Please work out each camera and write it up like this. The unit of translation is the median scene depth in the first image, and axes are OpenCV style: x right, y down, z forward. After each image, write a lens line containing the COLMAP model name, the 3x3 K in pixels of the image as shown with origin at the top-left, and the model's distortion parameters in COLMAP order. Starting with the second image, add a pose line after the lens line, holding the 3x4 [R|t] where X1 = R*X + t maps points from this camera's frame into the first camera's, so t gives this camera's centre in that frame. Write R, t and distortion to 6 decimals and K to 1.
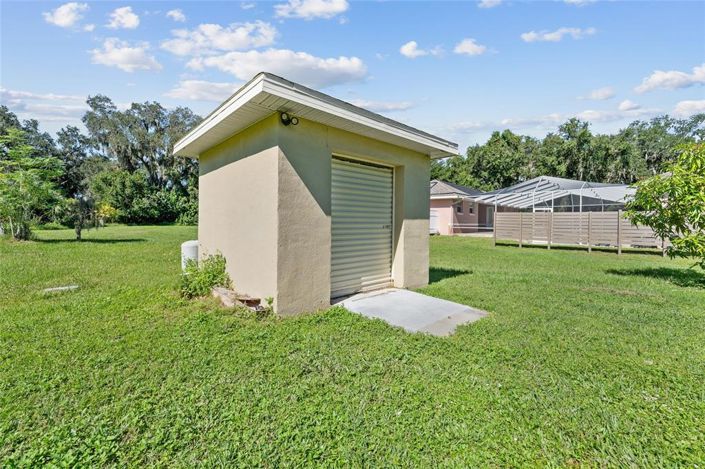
lens RADIAL K [[290.7, 0, 348.2], [0, 290.7, 221.0], [0, 0, 1]] dist [0.000367, 0.000096]
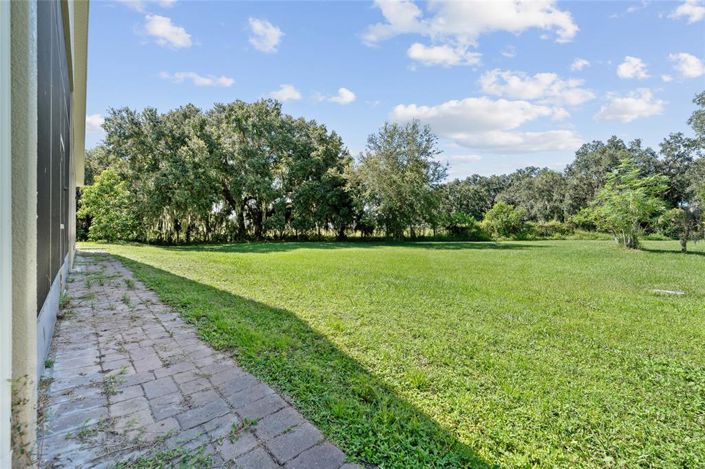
lens RADIAL K [[286.9, 0, 354.5], [0, 286.9, 232.2], [0, 0, 1]] dist [-0.000728, -0.000031]
pose [[-0.030529, -0.001045, -0.999533, 0.031159], [0.003711, 0.999992, -0.001159, -0.001670], [0.999527, -0.003745, -0.030524, -0.034331]]
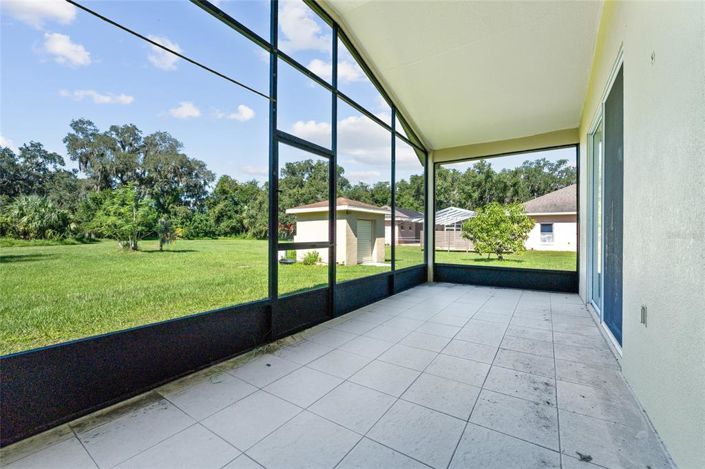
lens RADIAL K [[286.9, 0, 354.5], [0, 286.9, 232.2], [0, 0, 1]] dist [-0.000728, -0.000031]
pose [[0.982978, -0.004025, 0.183680, -0.068136], [0.004864, 0.999980, -0.004118, -0.006631], [-0.183660, 0.004941, 0.982977, -0.218952]]
